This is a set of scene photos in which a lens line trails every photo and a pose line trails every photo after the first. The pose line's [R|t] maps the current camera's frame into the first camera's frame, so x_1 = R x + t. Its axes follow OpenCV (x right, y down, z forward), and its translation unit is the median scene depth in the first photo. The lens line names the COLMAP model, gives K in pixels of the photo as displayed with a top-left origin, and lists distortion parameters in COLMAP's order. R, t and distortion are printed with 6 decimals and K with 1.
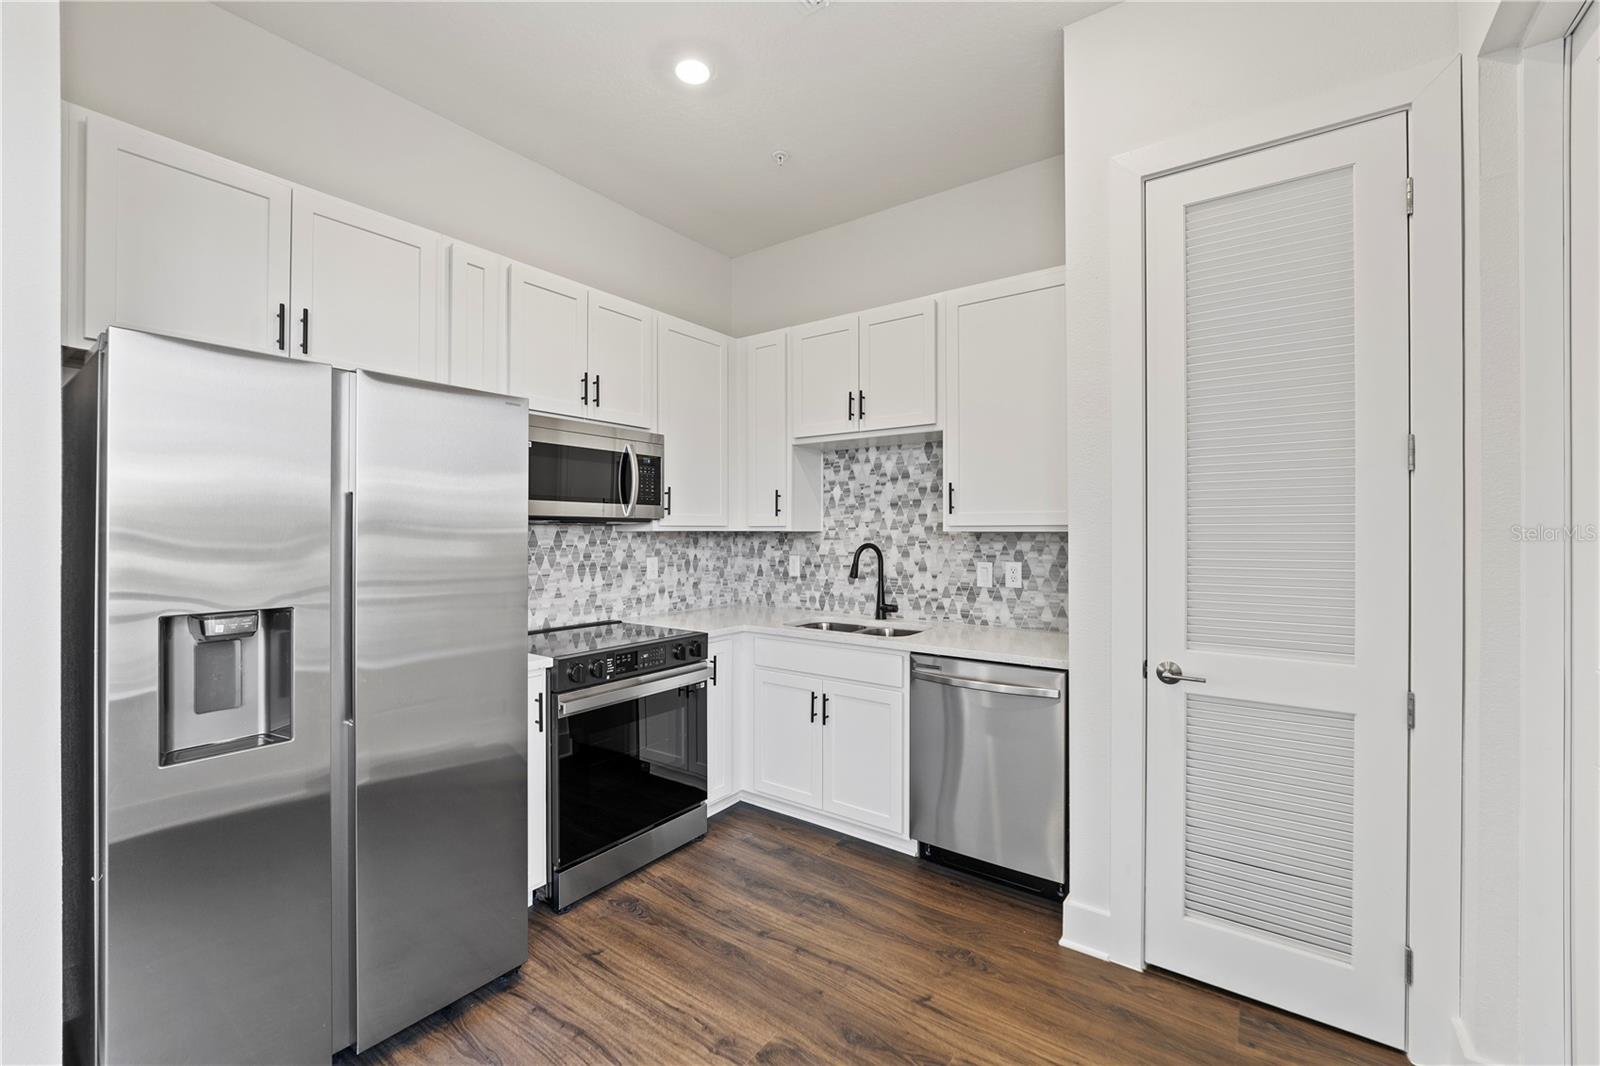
lens RADIAL K [[669.3, 0, 790.0], [0, 669.3, 524.7], [0, 0, 1]] dist [-0.015114, 0.002870]
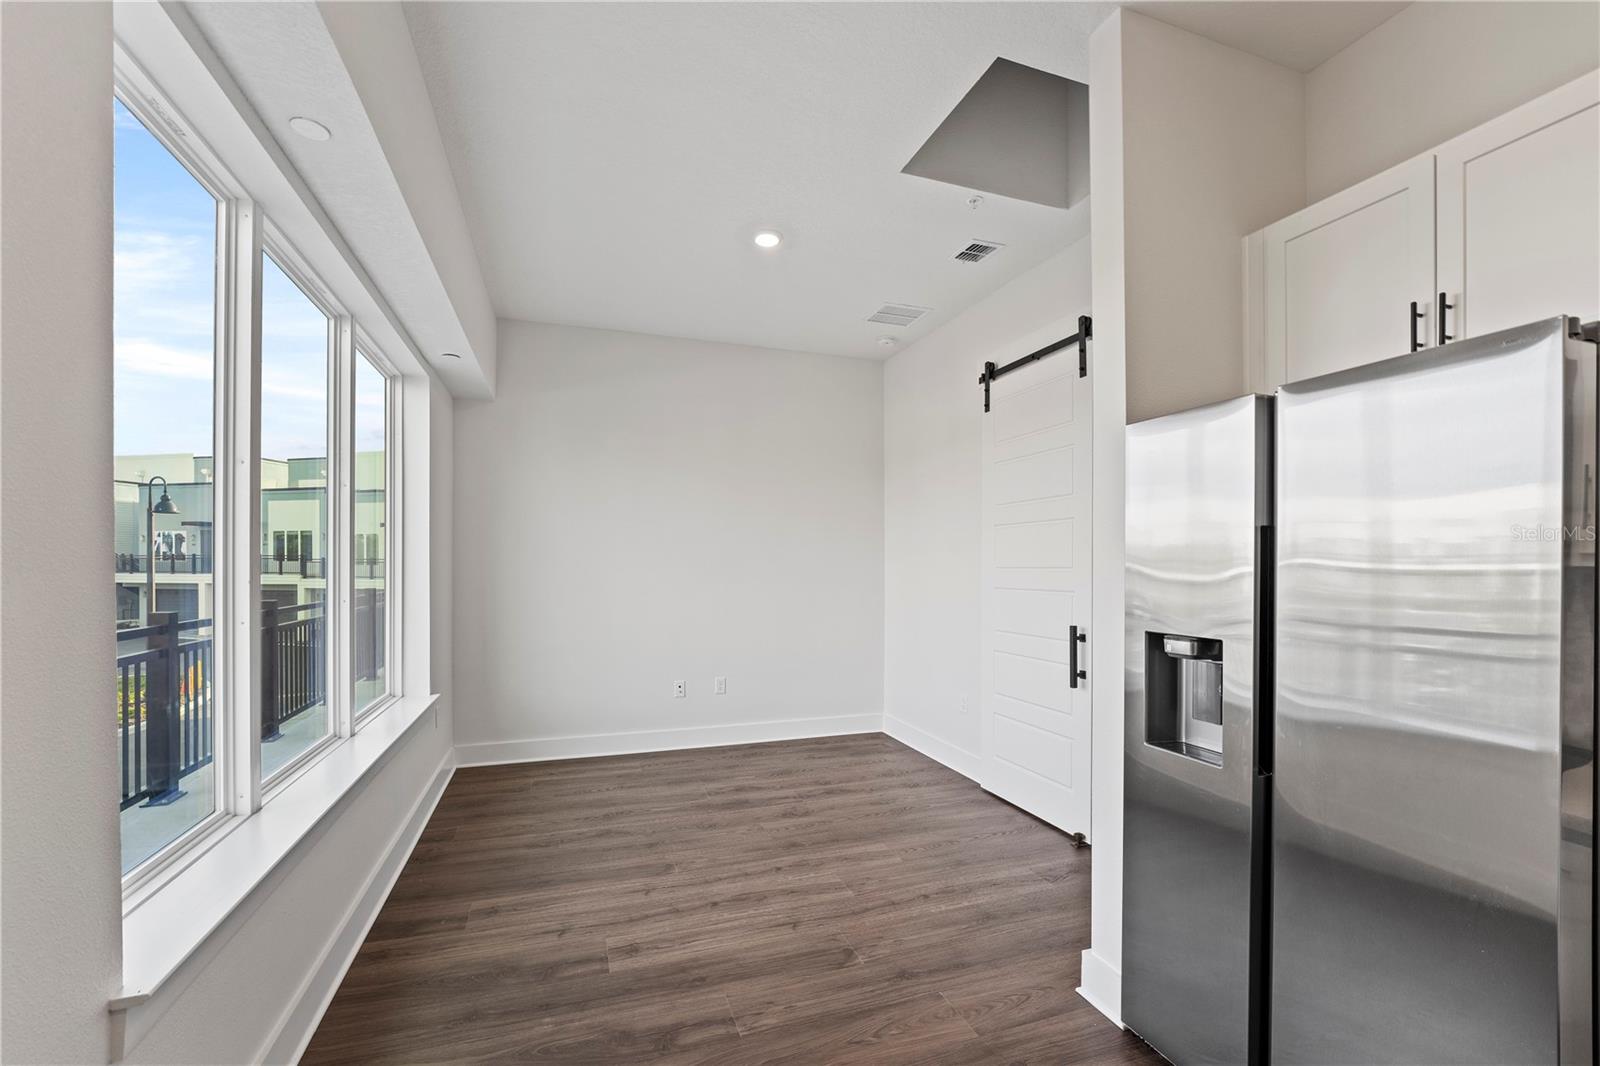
lens RADIAL K [[669.3, 0, 799.9], [0, 669.3, 563.5], [0, 0, 1]] dist [-0.015114, 0.002870]
pose [[-0.566348, -0.006834, -0.824138, 0.241411], [0.003048, 0.999941, -0.010386, 0.006102], [0.824160, -0.008395, -0.566294, 0.508399]]
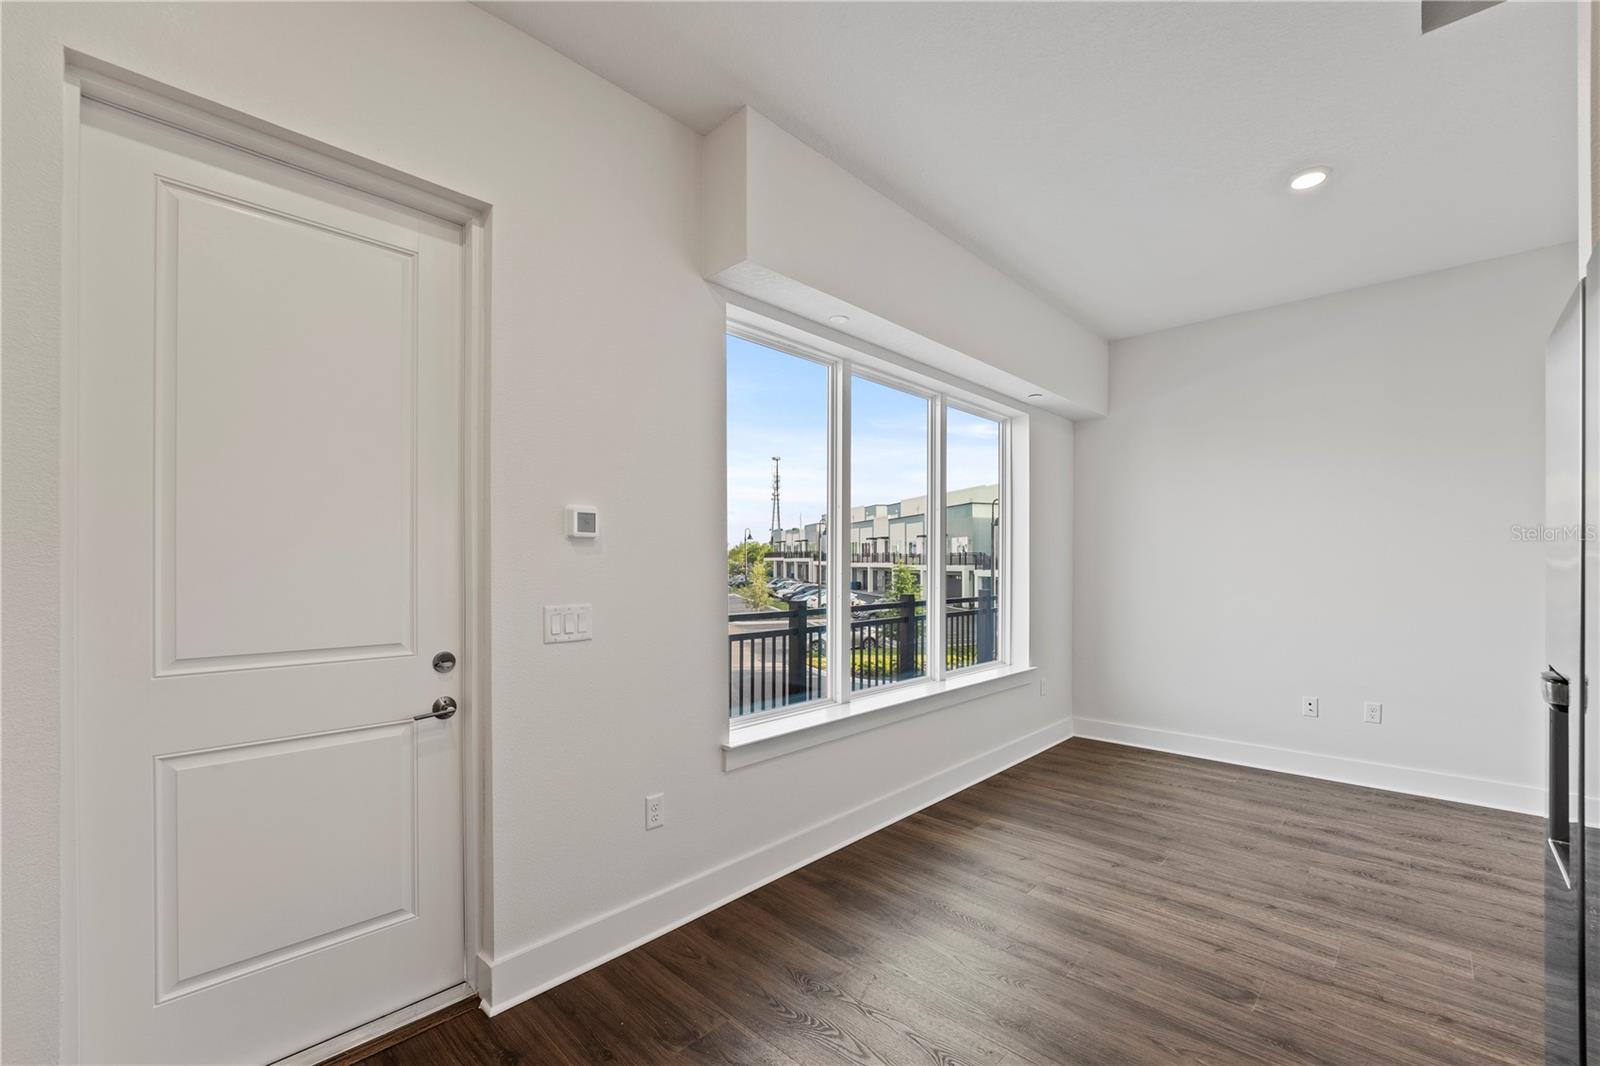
lens RADIAL K [[669.3, 0, 800.0], [0, 669.3, 563.8], [0, 0, 1]] dist [-0.015114, 0.002870]
pose [[-0.992794, -0.001431, 0.119829, -0.034583], [-0.002167, 0.999980, -0.006011, 0.006255], [-0.119818, -0.006227, -0.992776, 0.837198]]
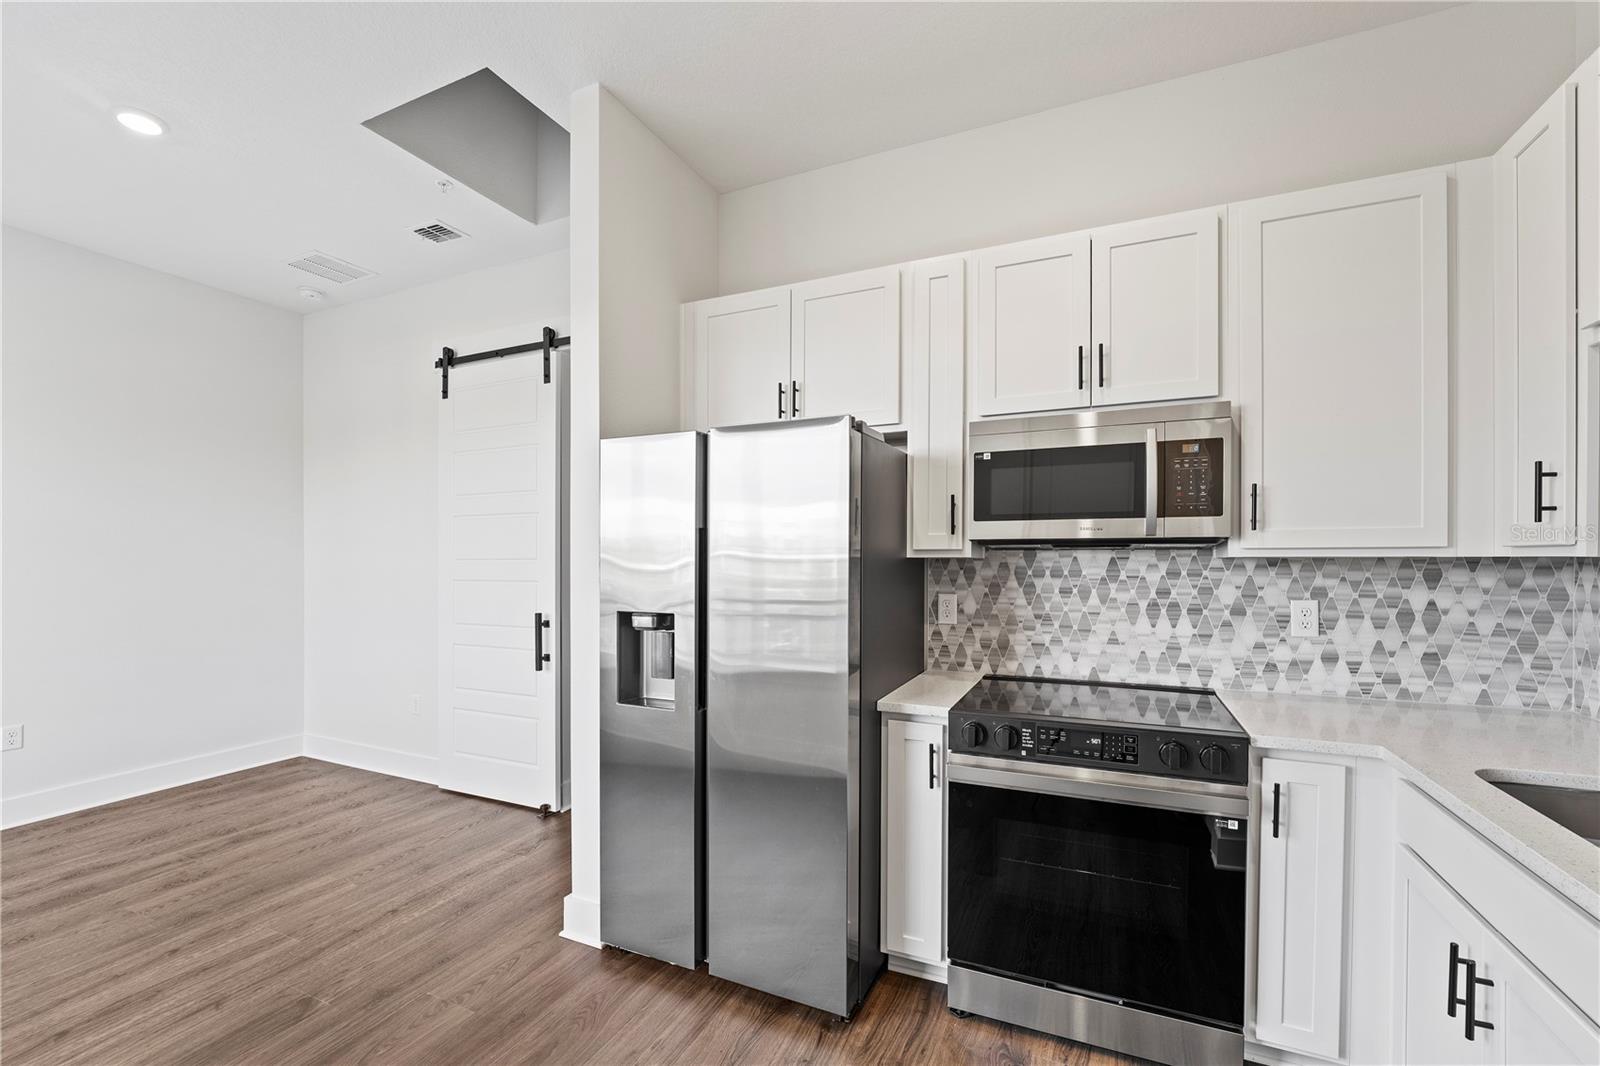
lens RADIAL K [[669.3, 0, 798.1], [0, 669.3, 560.1], [0, 0, 1]] dist [-0.015114, 0.002870]
pose [[0.200356, 0.001314, -0.979722, 0.320103], [0.011317, 0.999929, 0.003655, 0.005580], [0.979658, -0.011819, 0.200327, 0.474763]]
